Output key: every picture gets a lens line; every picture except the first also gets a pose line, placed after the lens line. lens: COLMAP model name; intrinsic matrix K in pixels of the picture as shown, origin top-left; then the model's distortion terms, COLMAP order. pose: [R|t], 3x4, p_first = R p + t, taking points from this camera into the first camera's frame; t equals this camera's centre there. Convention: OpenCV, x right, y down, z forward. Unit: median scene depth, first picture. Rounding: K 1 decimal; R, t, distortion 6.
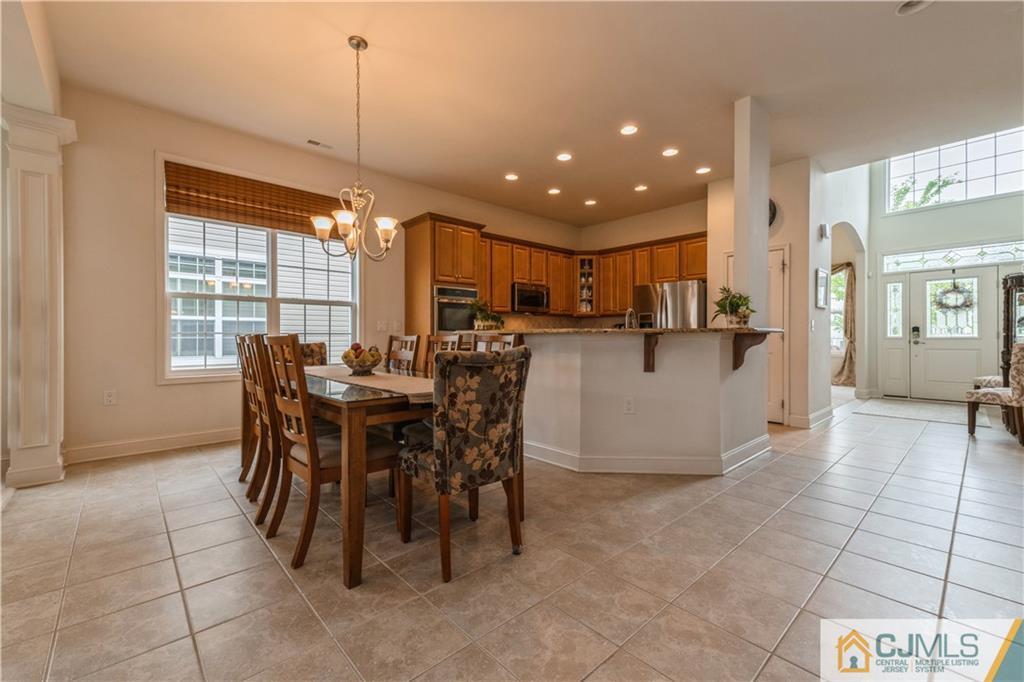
lens RADIAL K [[422.3, 0, 515.0], [0, 422.3, 335.9], [0, 0, 1]] dist [0.022276, 0.000013]
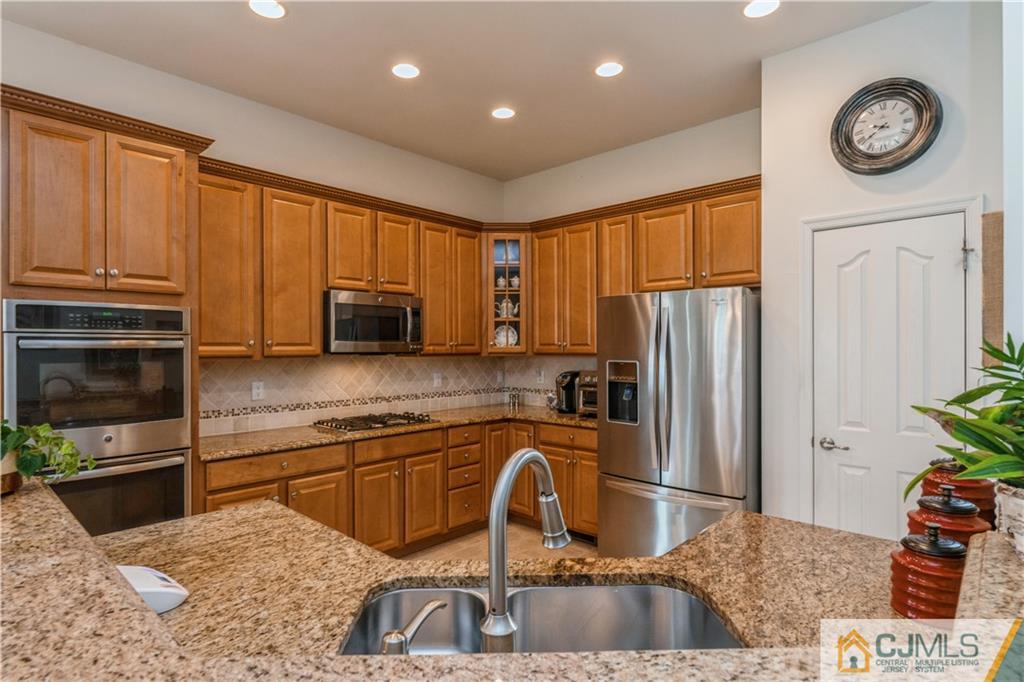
lens RADIAL K [[535.0, 0, 513.4], [0, 535.0, 346.7], [0, 0, 1]] dist [0.000968, 0.000139]
pose [[0.996170, -0.001801, 0.087418, 0.135333], [0.002091, 0.999993, -0.003229, -0.060998], [-0.087412, 0.003399, 0.996166, 0.417730]]
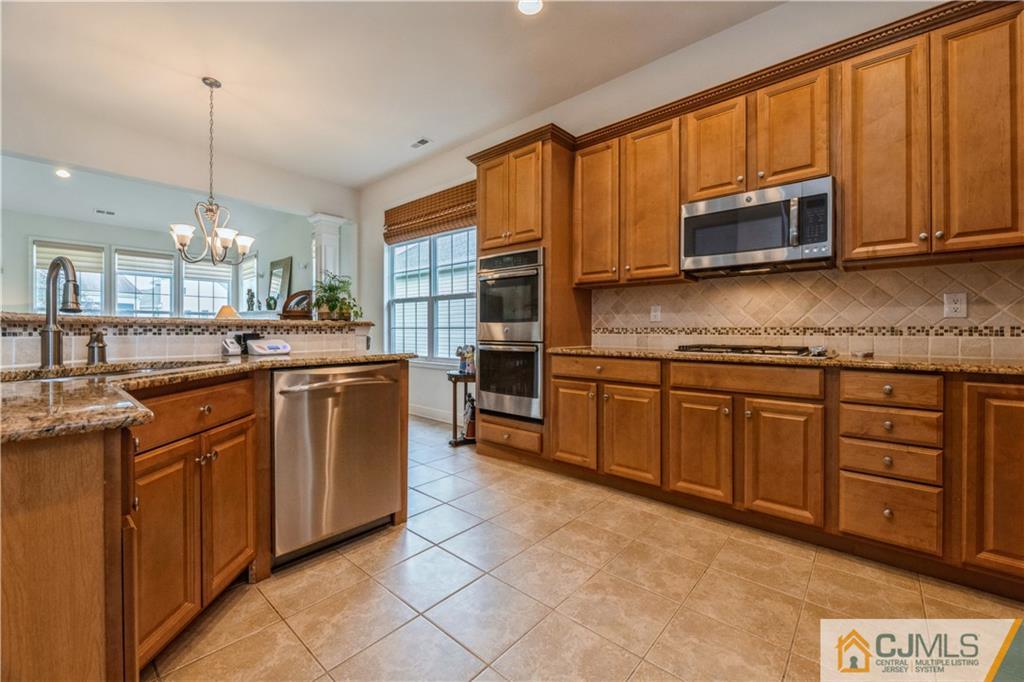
lens RADIAL K [[410.7, 0, 497.2], [0, 410.7, 331.6], [0, 0, 1]] dist [0.000299, -0.000043]
pose [[0.095755, 0.005198, -0.995391, 0.376836], [-0.002101, 0.999985, 0.005020, -0.000410], [0.995403, 0.001610, 0.095764, 0.750243]]
